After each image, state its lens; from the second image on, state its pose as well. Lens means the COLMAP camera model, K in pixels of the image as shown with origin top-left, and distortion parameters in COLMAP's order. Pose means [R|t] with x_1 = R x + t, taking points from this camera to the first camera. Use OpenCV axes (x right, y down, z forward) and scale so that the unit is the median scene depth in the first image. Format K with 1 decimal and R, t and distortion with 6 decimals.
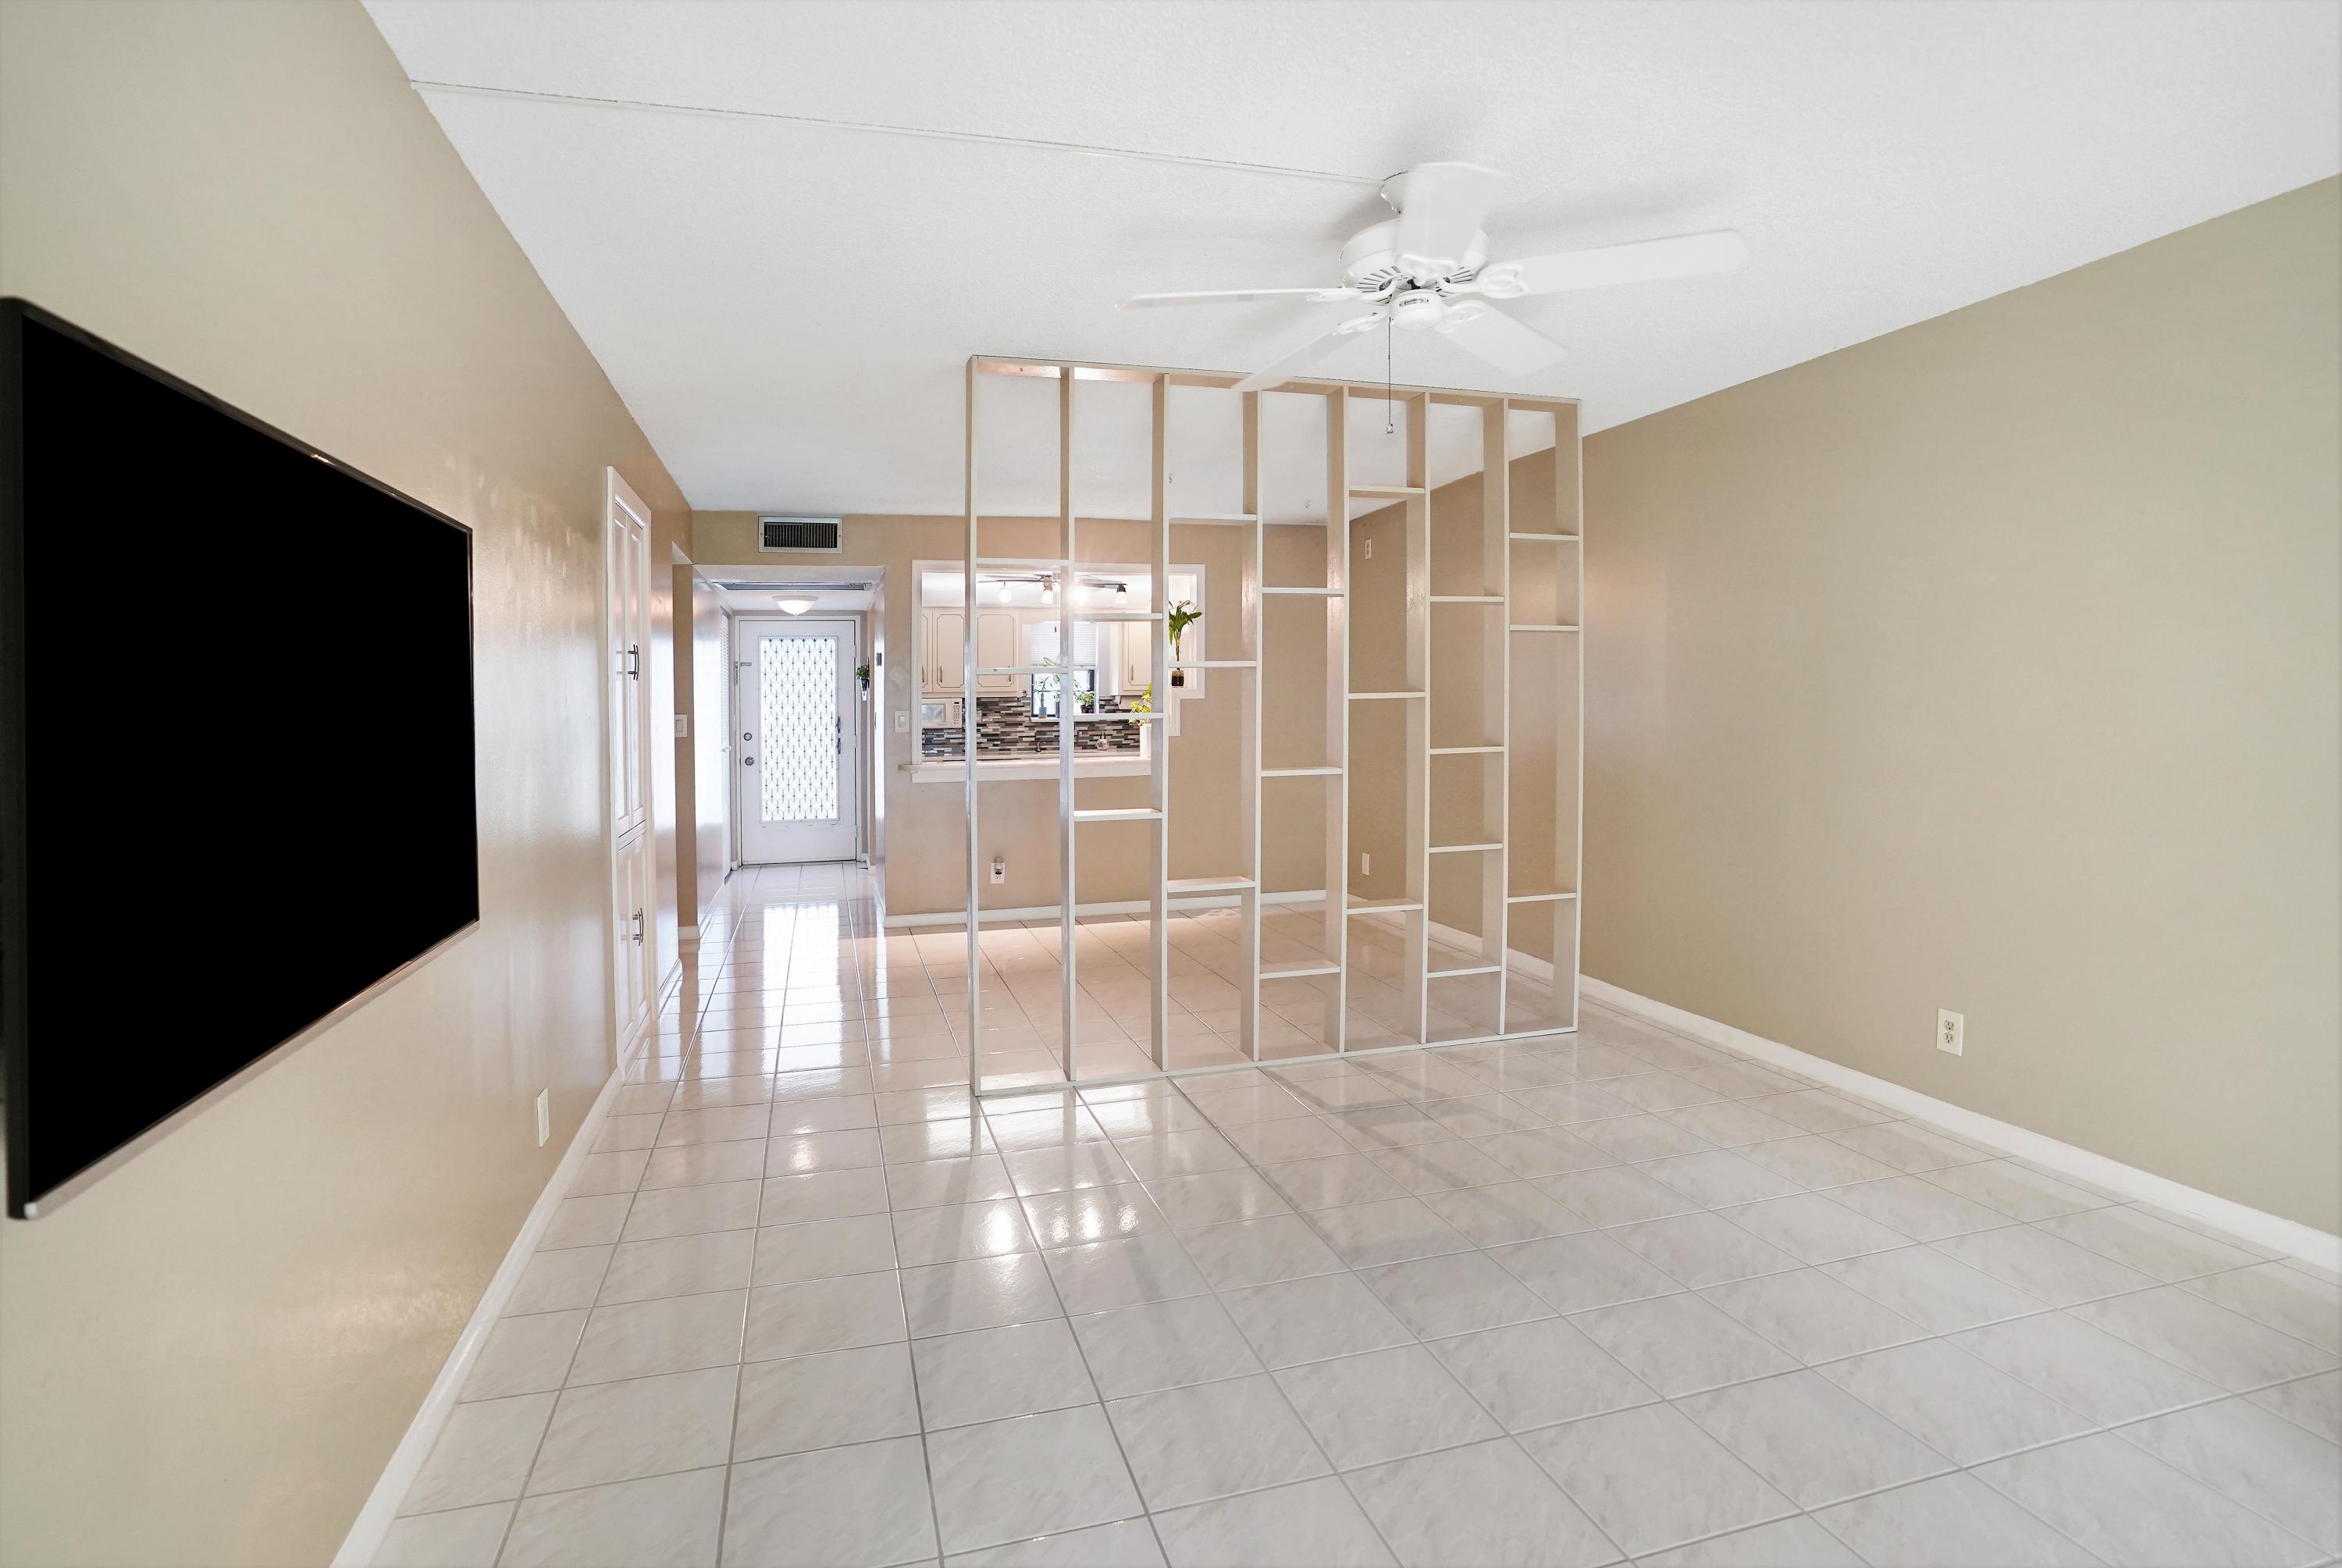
lens RADIAL K [[1188.5, 0, 1168.1], [0, 1188.5, 732.9], [0, 0, 1]] dist [-0.051867, 0.023110]
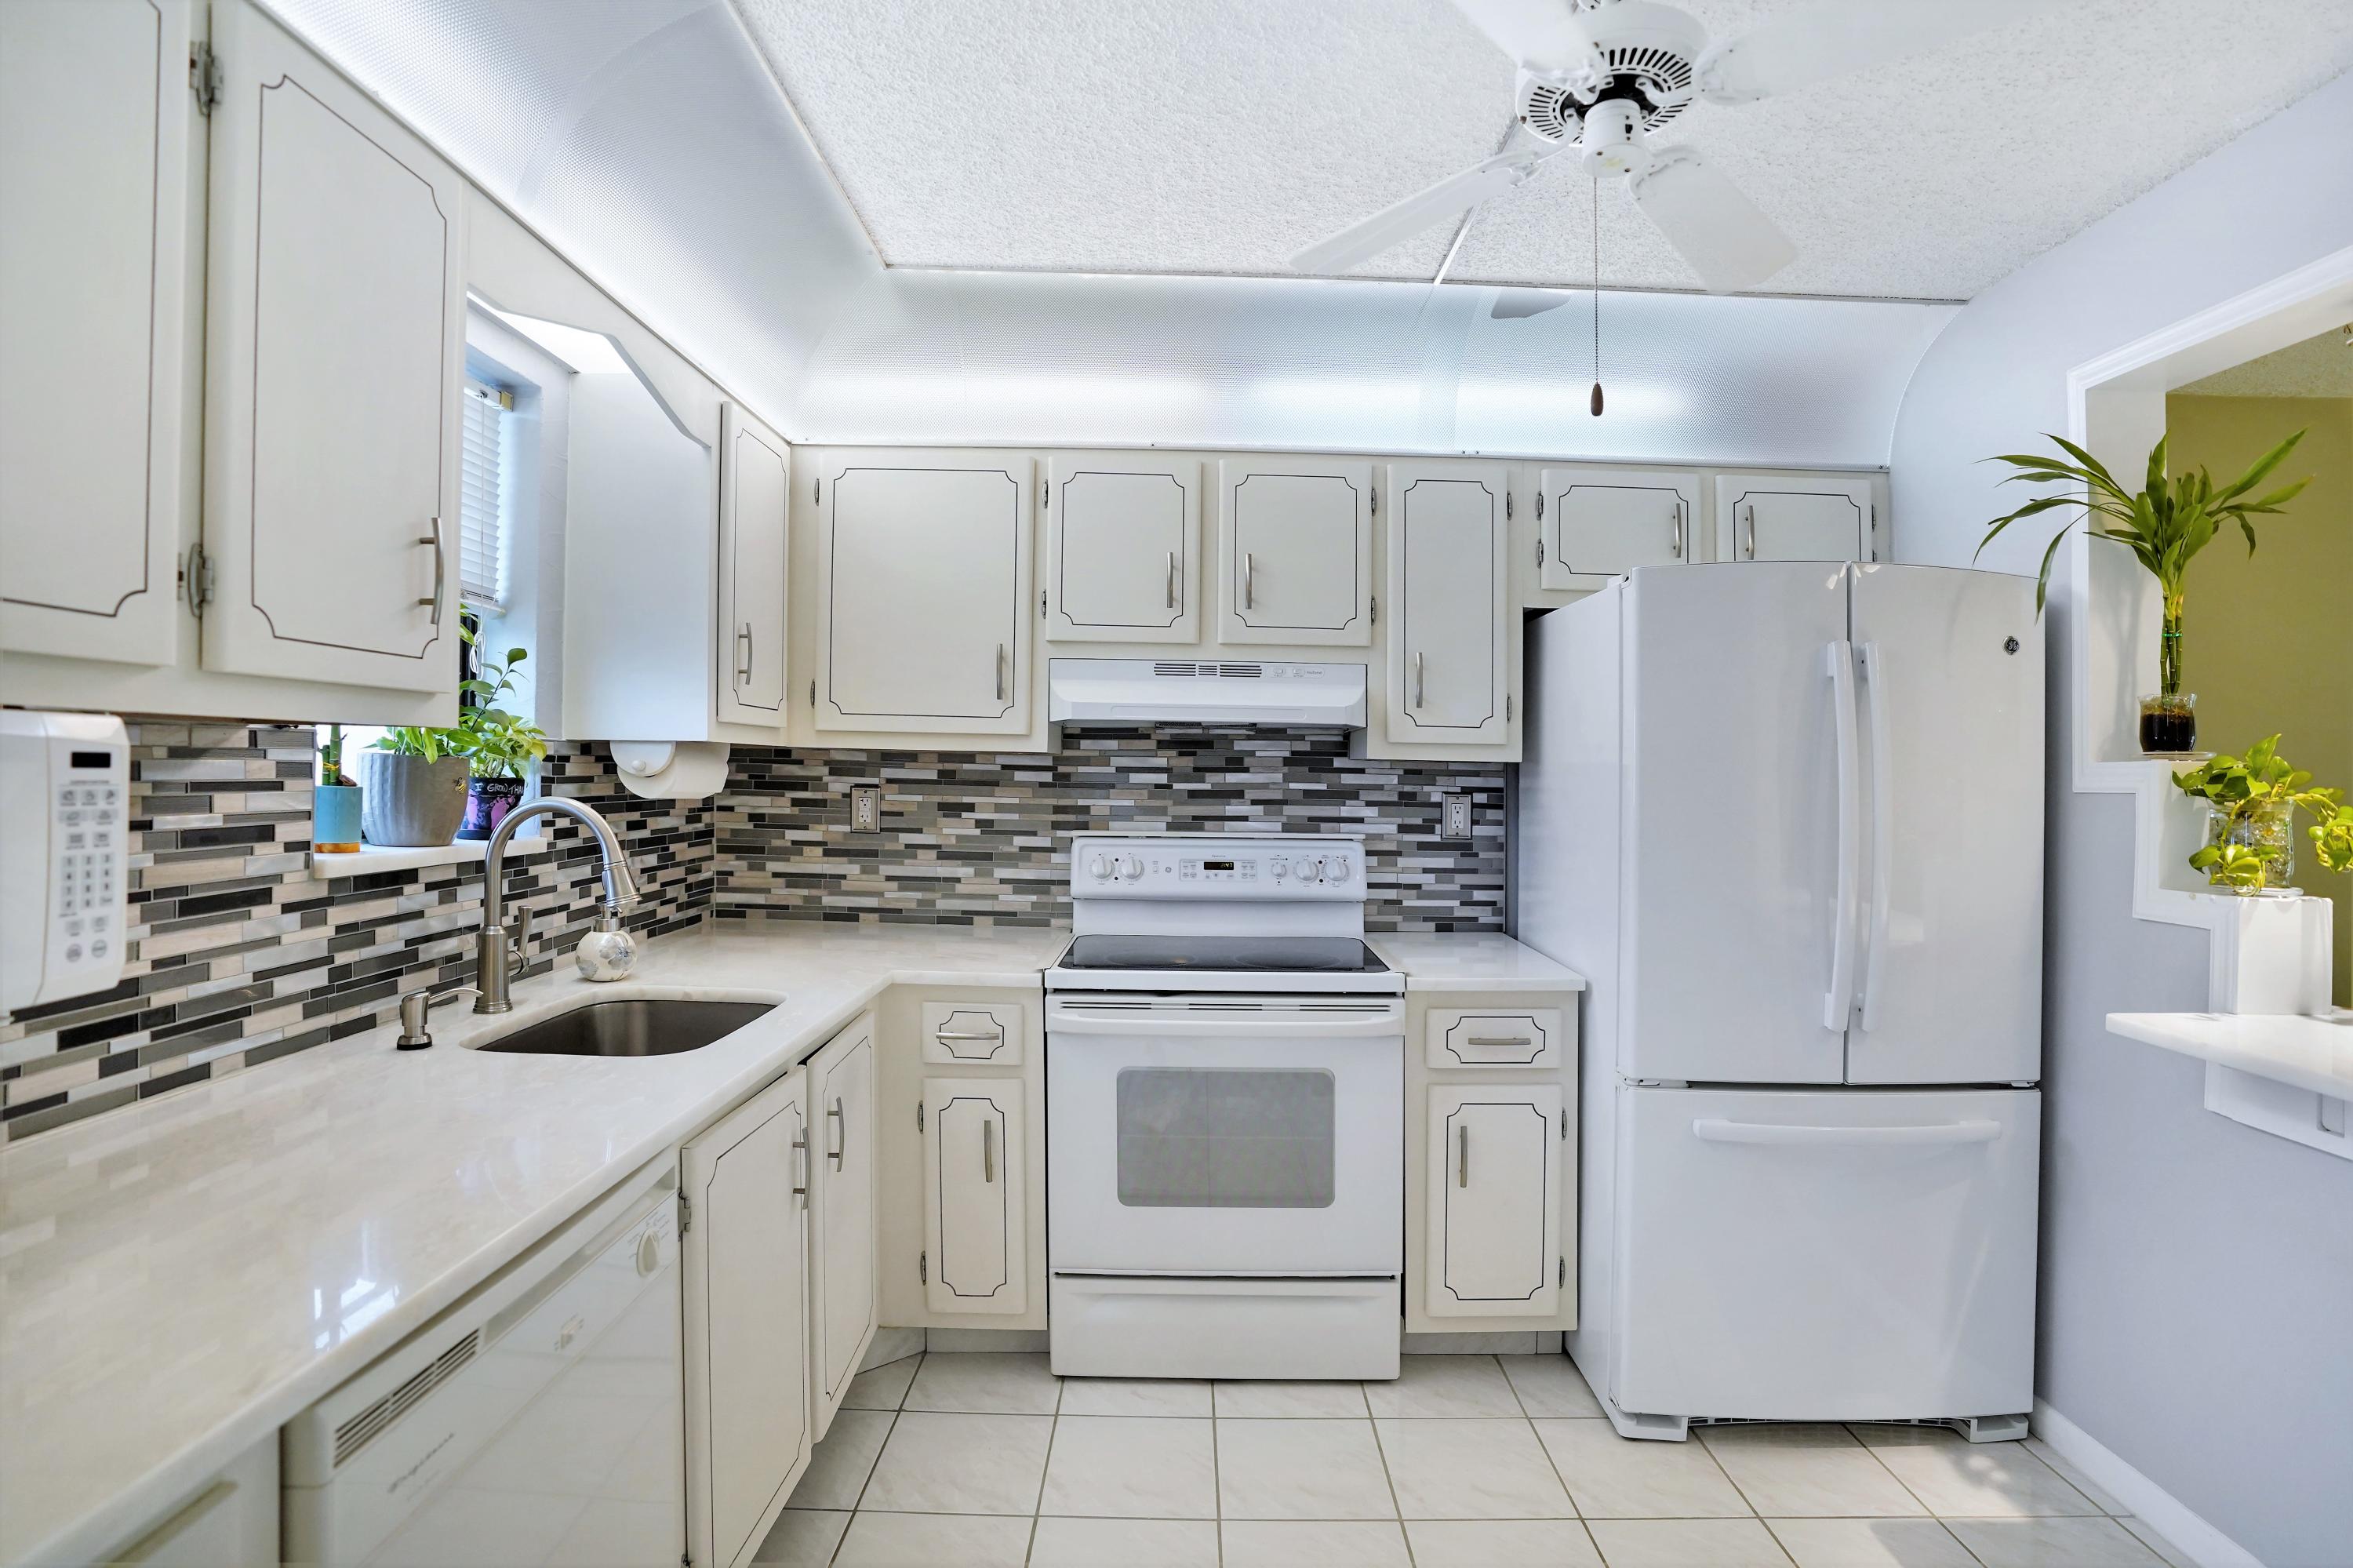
lens RADIAL K [[1194.2, 0, 1188.1], [0, 1194.2, 781.2], [0, 0, 1]] dist [-0.051867, 0.023110]
pose [[0.286312, 0.011090, 0.958072, -0.306350], [-0.004296, 0.999938, -0.010291, -0.027866], [-0.958127, -0.001169, 0.286342, 1.081345]]
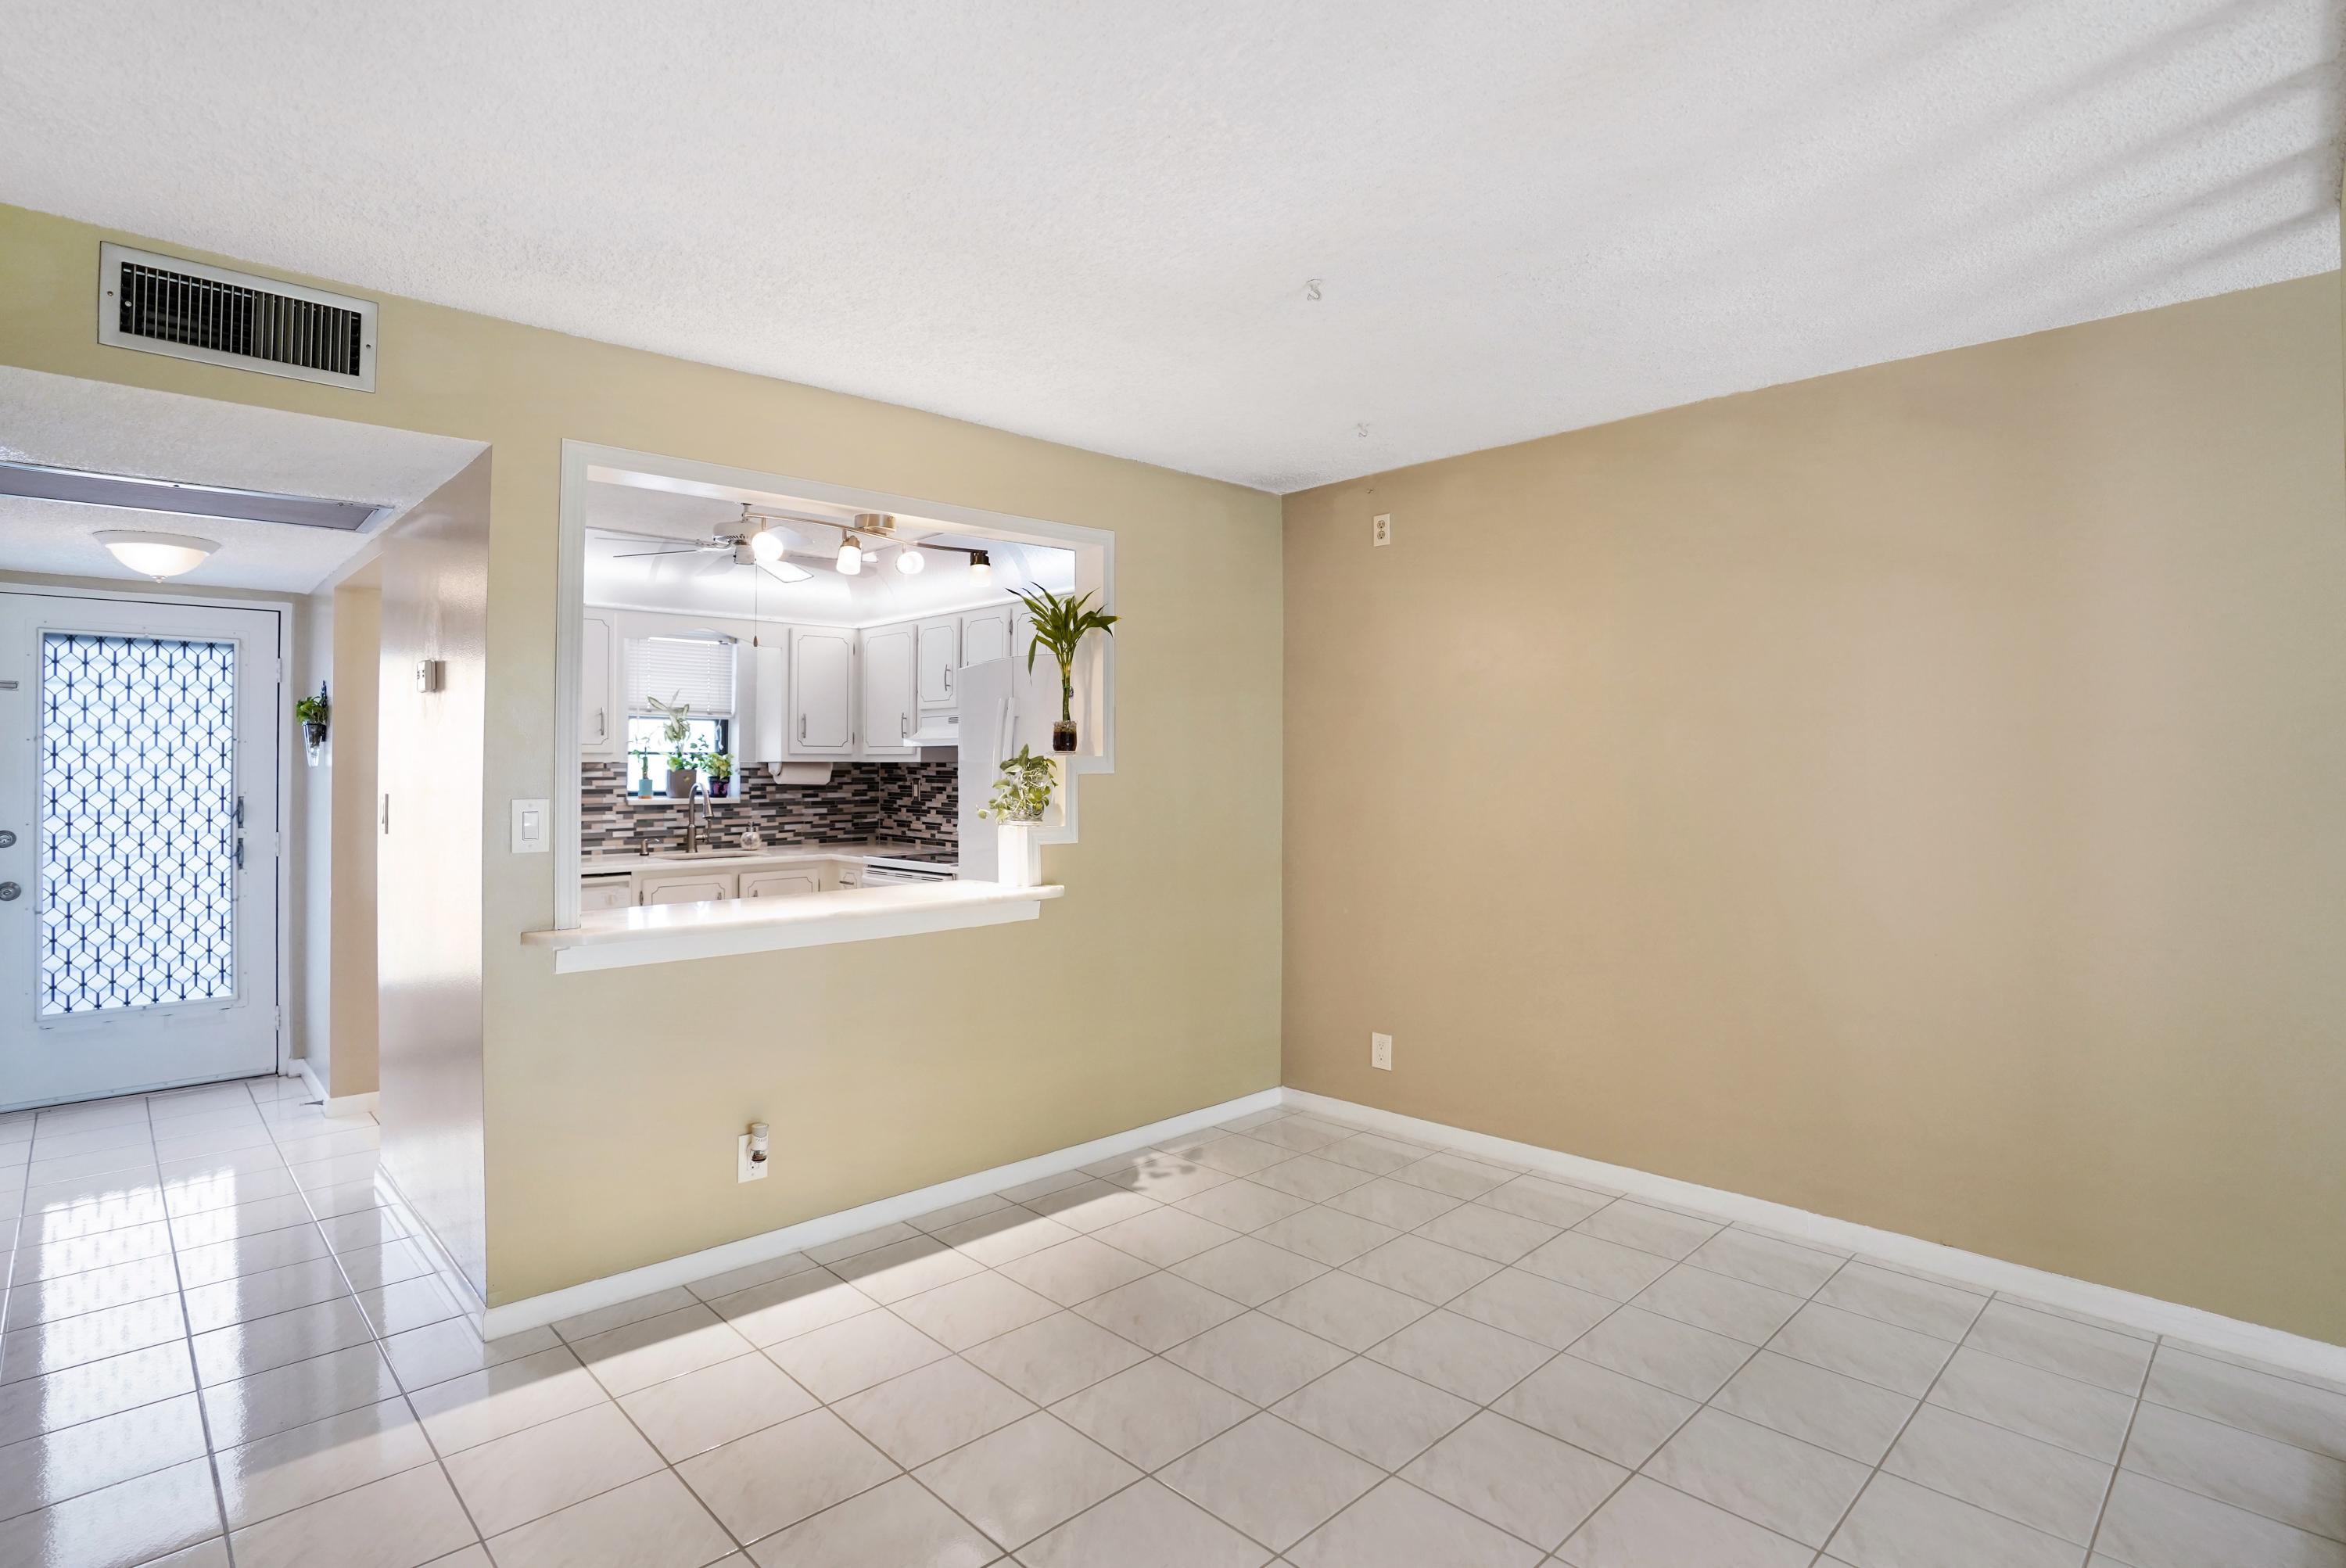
lens RADIAL K [[1190.7, 0, 1136.3], [0, 1190.7, 787.3], [0, 0, 1]] dist [-0.051867, 0.023110]
pose [[0.898005, 0.005307, 0.439953, -0.188847], [-0.002370, 0.999971, -0.007224, -0.018484], [-0.439979, 0.005445, 0.897992, 0.475601]]
